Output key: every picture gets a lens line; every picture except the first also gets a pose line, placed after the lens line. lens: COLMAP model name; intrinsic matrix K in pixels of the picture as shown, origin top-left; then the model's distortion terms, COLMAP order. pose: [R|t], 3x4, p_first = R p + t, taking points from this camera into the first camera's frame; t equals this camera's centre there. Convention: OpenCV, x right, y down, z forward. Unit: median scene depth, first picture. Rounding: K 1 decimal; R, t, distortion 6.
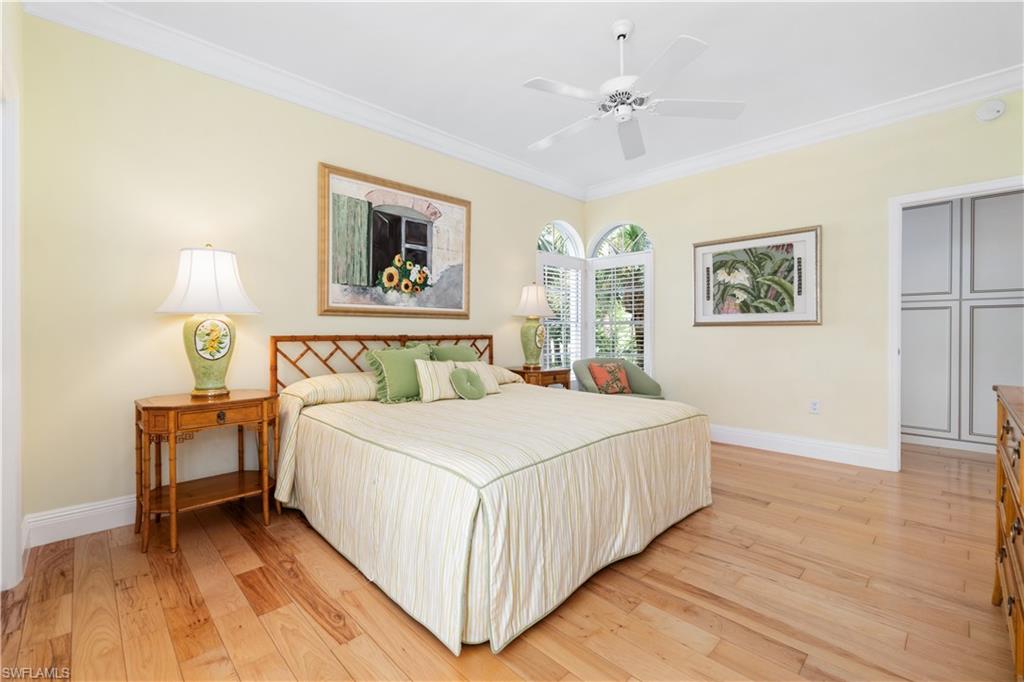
lens RADIAL K [[443.3, 0, 510.9], [0, 443.3, 335.1], [0, 0, 1]] dist [-0.006680, 0.000546]
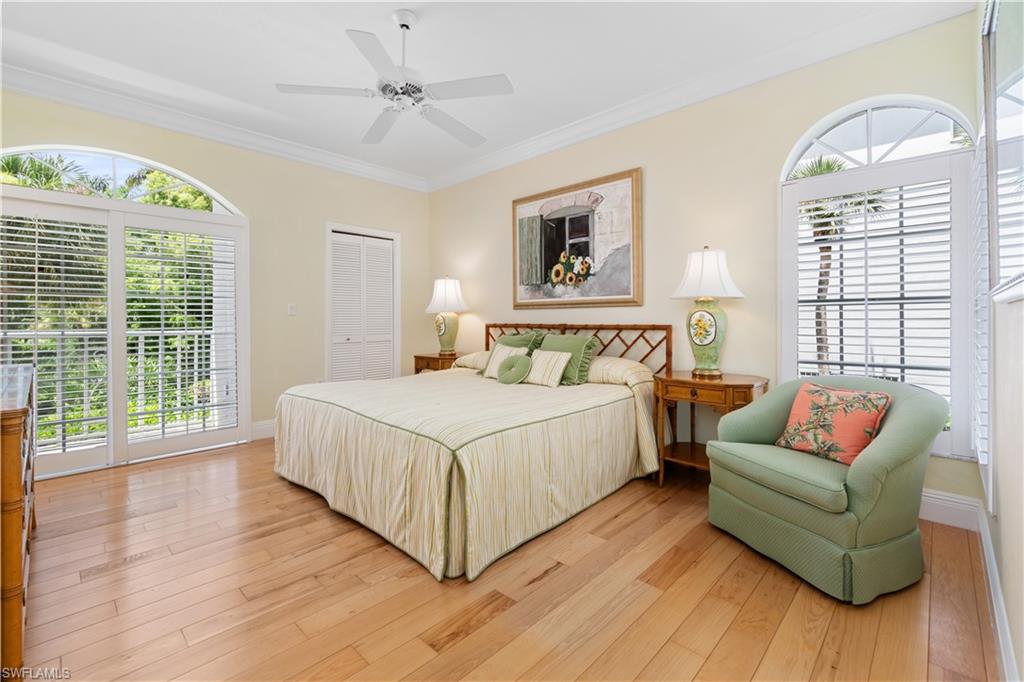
lens RADIAL K [[443.3, 0, 500.0], [0, 443.3, 318.9], [0, 0, 1]] dist [-0.006680, 0.000546]
pose [[0.017672, -0.004454, -0.999834, 0.840119], [-0.004093, 0.999981, -0.004527, -0.007134], [0.999835, 0.004172, 0.017653, 0.807271]]
